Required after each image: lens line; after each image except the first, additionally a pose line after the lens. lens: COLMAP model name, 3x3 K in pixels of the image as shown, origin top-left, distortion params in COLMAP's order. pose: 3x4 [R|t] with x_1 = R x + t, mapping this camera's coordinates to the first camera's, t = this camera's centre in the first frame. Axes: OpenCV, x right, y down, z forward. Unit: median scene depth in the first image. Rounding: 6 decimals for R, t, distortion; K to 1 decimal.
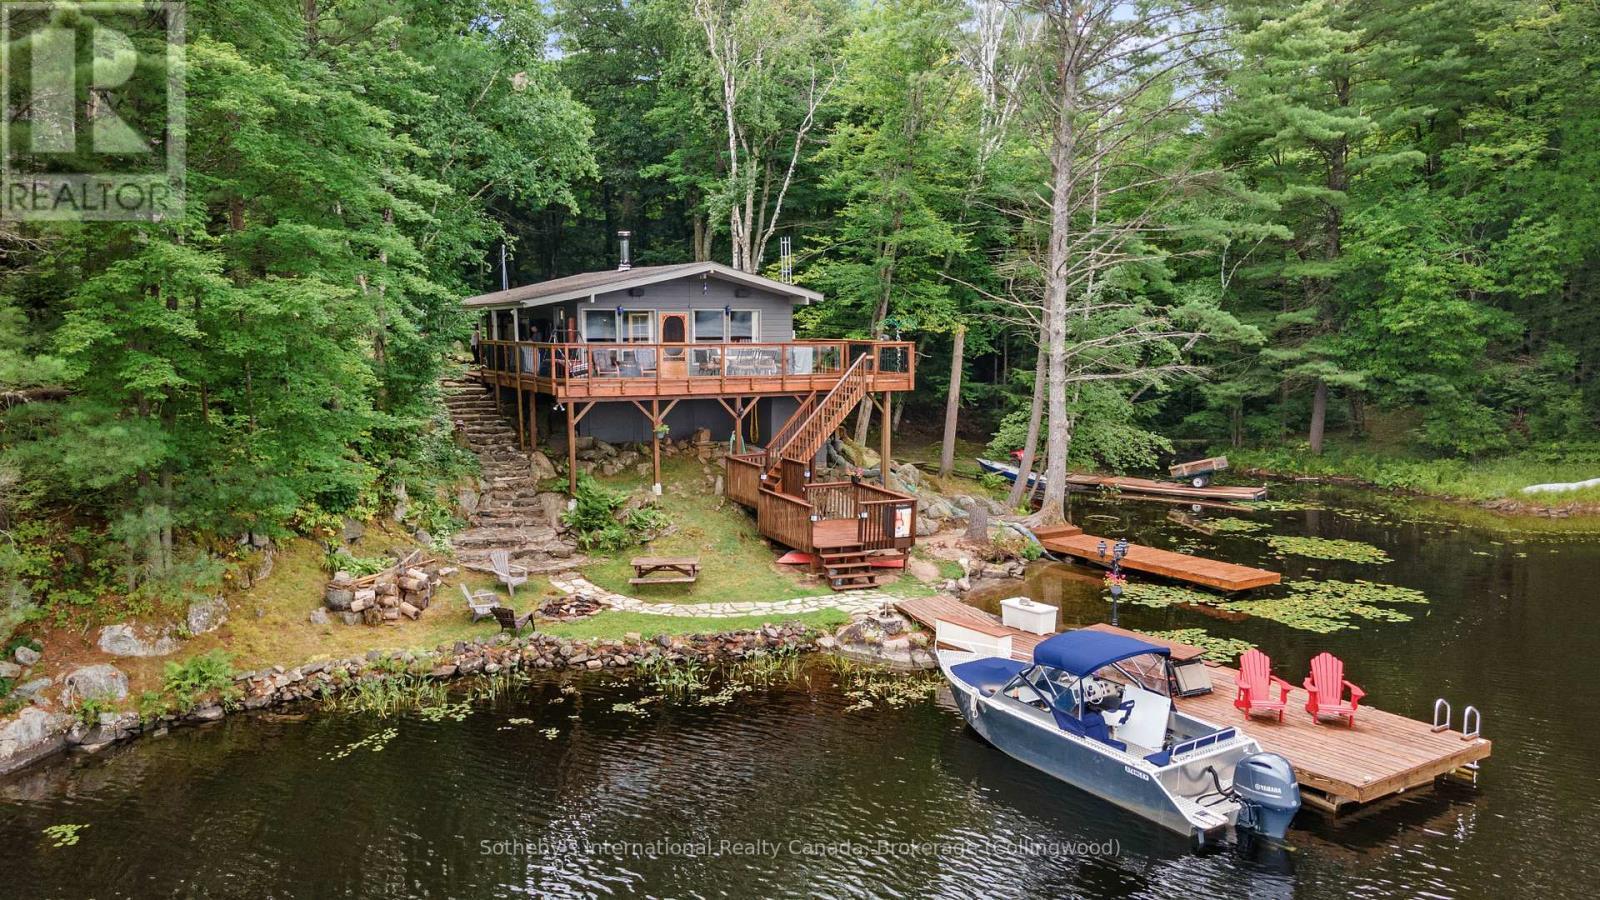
lens RADIAL K [[1145.5, 0, 779.0], [0, 1145.5, 469.3], [0, 0, 1]] dist [0.022511, 0.000269]
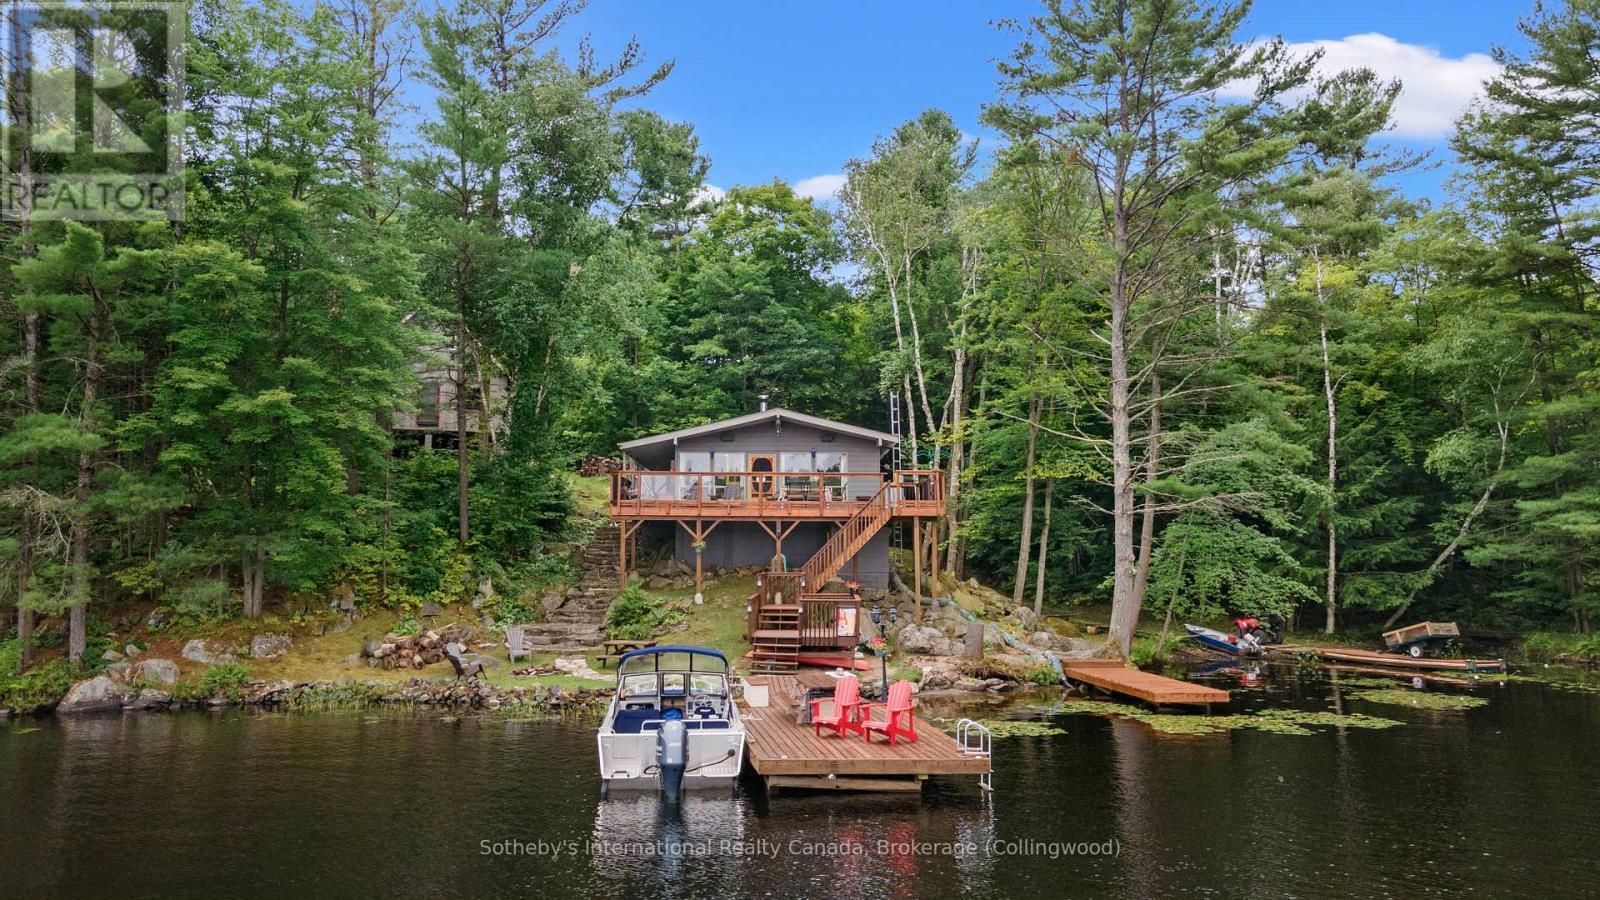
lens RADIAL K [[1145.5, 0, 779.0], [0, 1145.5, 469.3], [0, 0, 1]] dist [0.022511, 0.000269]
pose [[0.895475, -0.030371, -0.444075, 0.463142], [-0.060282, 0.980203, -0.188596, 0.098343], [0.441011, 0.195653, 0.875916, 0.012460]]
